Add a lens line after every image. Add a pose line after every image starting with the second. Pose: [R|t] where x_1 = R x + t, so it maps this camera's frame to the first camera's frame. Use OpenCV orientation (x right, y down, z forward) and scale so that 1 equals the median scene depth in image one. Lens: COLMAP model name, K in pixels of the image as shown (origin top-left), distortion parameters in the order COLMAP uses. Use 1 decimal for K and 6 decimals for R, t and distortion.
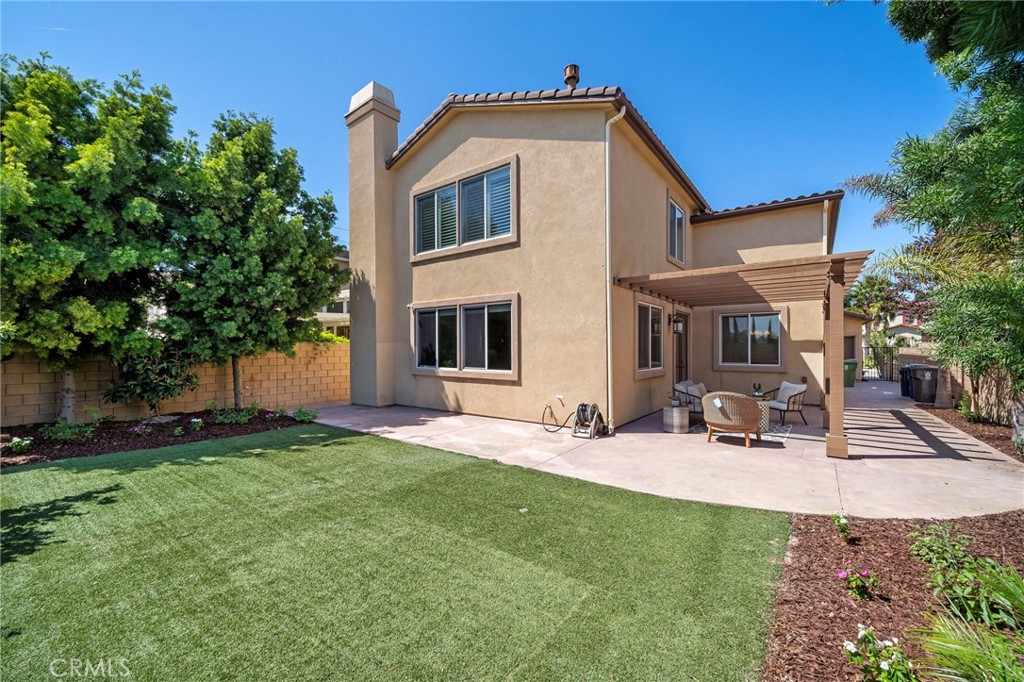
lens RADIAL K [[410.0, 0, 505.5], [0, 410.0, 348.8], [0, 0, 1]] dist [0.001810, 0.000160]
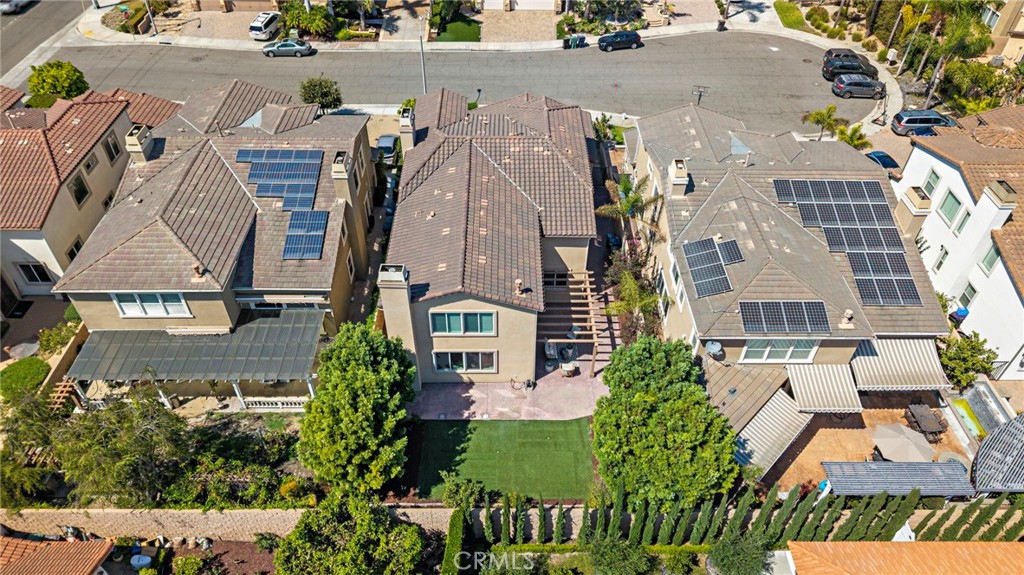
lens RADIAL K [[690.0, 0, 513.1], [0, 690.0, 285.7], [0, 0, 1]] dist [0.010240, -0.009201]
pose [[0.788984, -0.412111, 0.455707, -2.106207], [-0.005910, 0.736569, 0.676336, -4.176599], [-0.614385, -0.536312, 0.578706, -1.637010]]
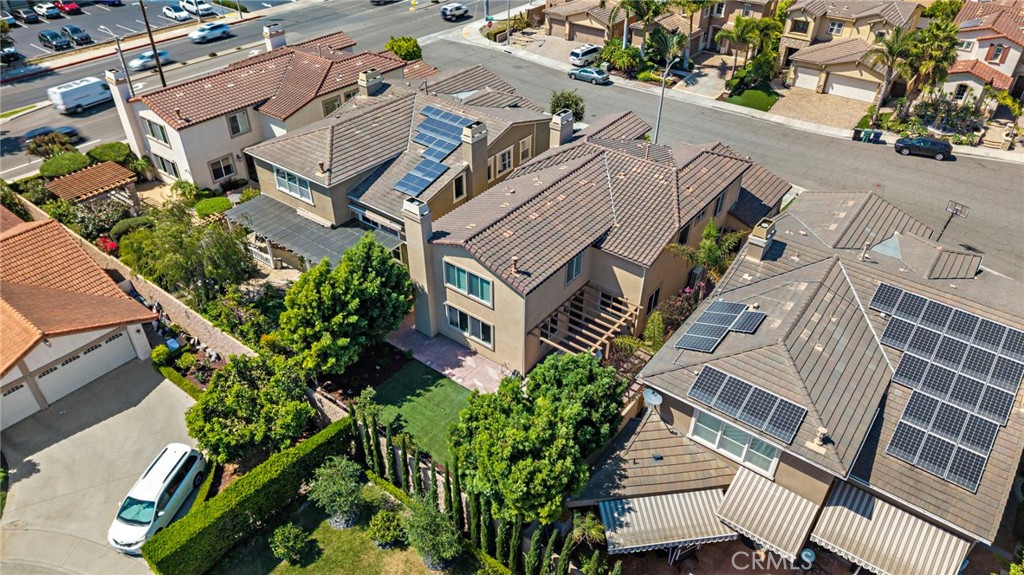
lens RADIAL K [[690.0, 0, 512.1], [0, 690.0, 286.2], [0, 0, 1]] dist [0.010240, -0.009201]
pose [[0.999996, 0.002669, 0.000591, 0.184688], [-0.002509, 0.810547, 0.585668, -3.610026], [0.001085, -0.585667, 0.810551, -2.959677]]
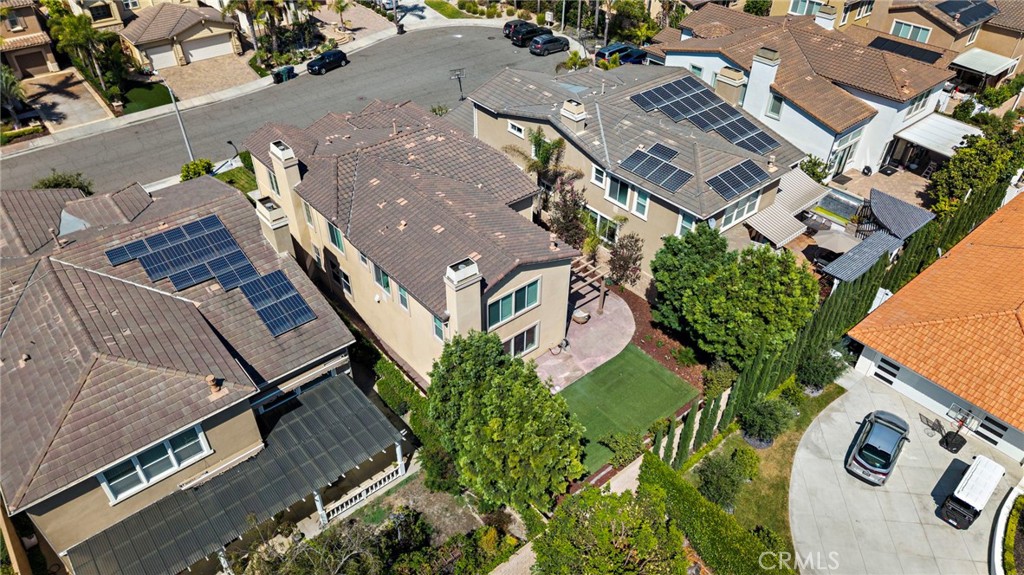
lens RADIAL K [[690.0, 0, 511.0], [0, 690.0, 286.7], [0, 0, 1]] dist [0.010240, -0.009201]
pose [[0.216153, -0.604777, 0.766500, -3.832699], [-0.007966, 0.783941, 0.620785, -3.584062], [-0.976327, -0.140291, 0.164634, 0.673407]]
